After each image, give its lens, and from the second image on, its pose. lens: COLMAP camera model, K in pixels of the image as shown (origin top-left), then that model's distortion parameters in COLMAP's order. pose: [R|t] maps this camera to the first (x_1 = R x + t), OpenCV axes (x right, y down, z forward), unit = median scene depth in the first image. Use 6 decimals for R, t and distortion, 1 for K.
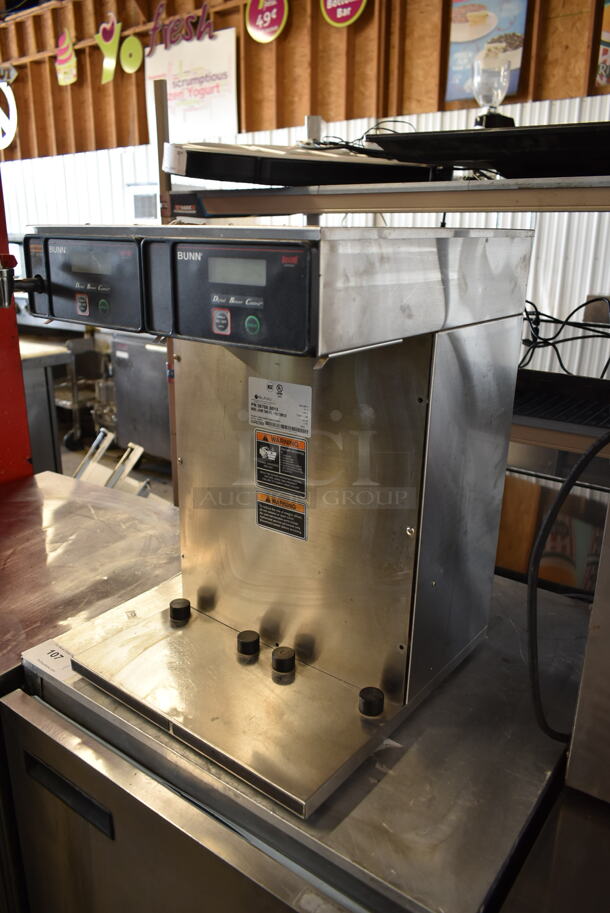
lens RADIAL K [[685.8, 0, 302.1], [0, 685.8, 456.3], [0, 0, 1]] dist [-0.030298, 0.015239]
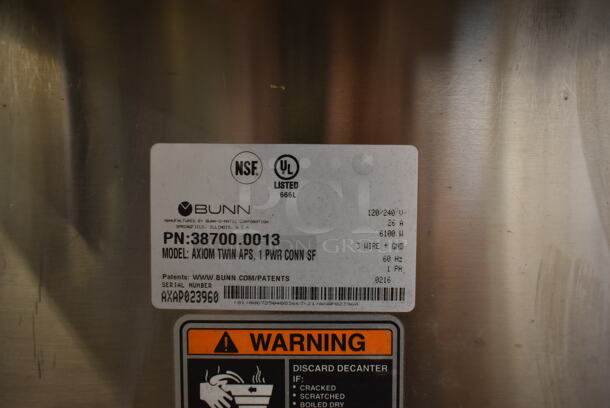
lens RADIAL K [[458.2, 0, 293.6], [0, 458.2, 167.9], [0, 0, 1]] dist [-0.030298, 0.015239]
pose [[0.796852, -0.034603, 0.603182, -0.147449], [0.183184, 0.965201, -0.186630, -0.058085], [-0.575734, 0.259210, 0.775461, 0.808518]]
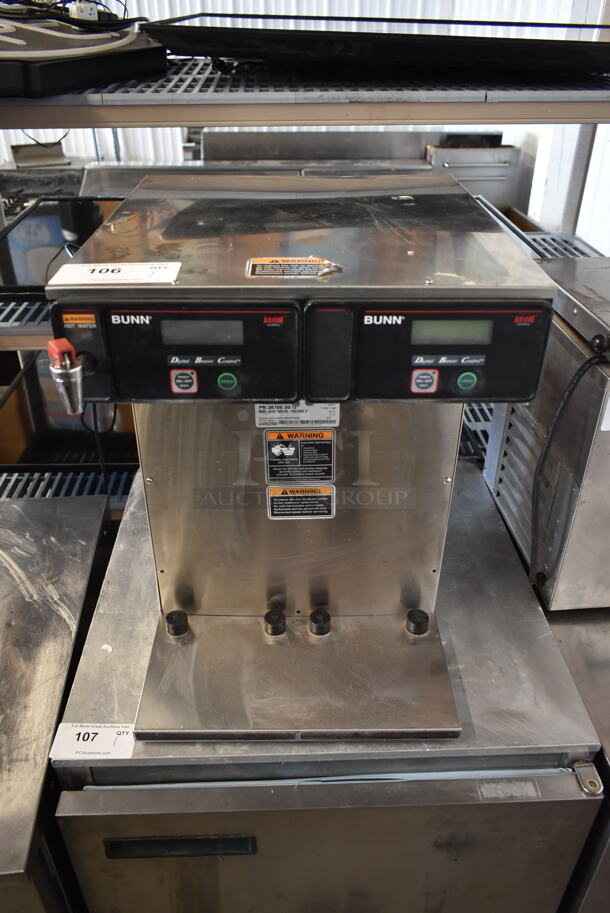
lens RADIAL K [[685.8, 0, 303.9], [0, 685.8, 453.7], [0, 0, 1]] dist [-0.030298, 0.015239]
pose [[0.781663, -0.343101, 0.520850, -0.533619], [0.200847, 0.929080, 0.310596, -0.294700], [-0.590478, -0.138170, 0.795139, 0.216442]]
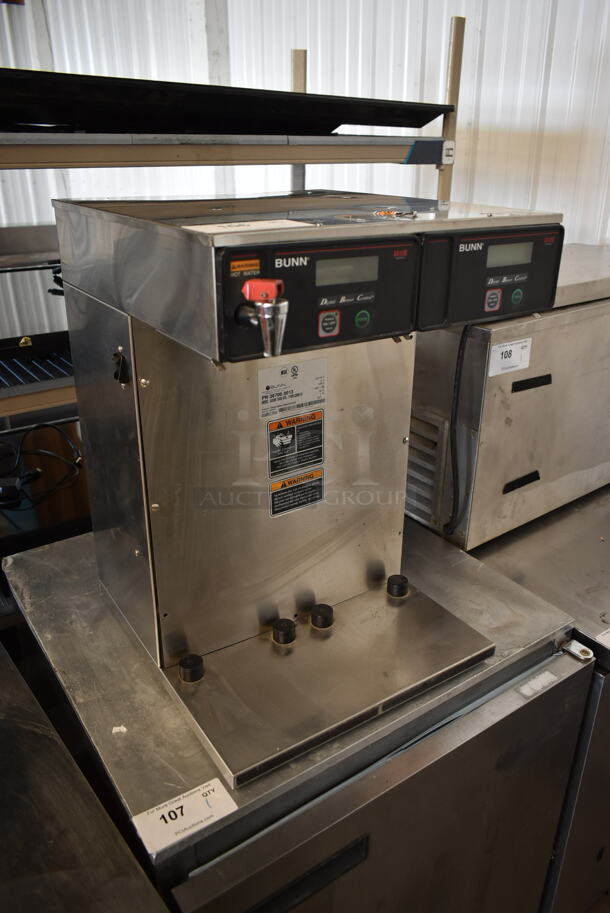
lens RADIAL K [[685.8, 0, 303.6], [0, 685.8, 454.8], [0, 0, 1]] dist [-0.030298, 0.015239]
pose [[0.326647, -0.393809, 0.859195, -0.891337], [0.292791, 0.906503, 0.304180, -0.274083], [-0.898652, 0.152205, 0.411410, 0.577225]]
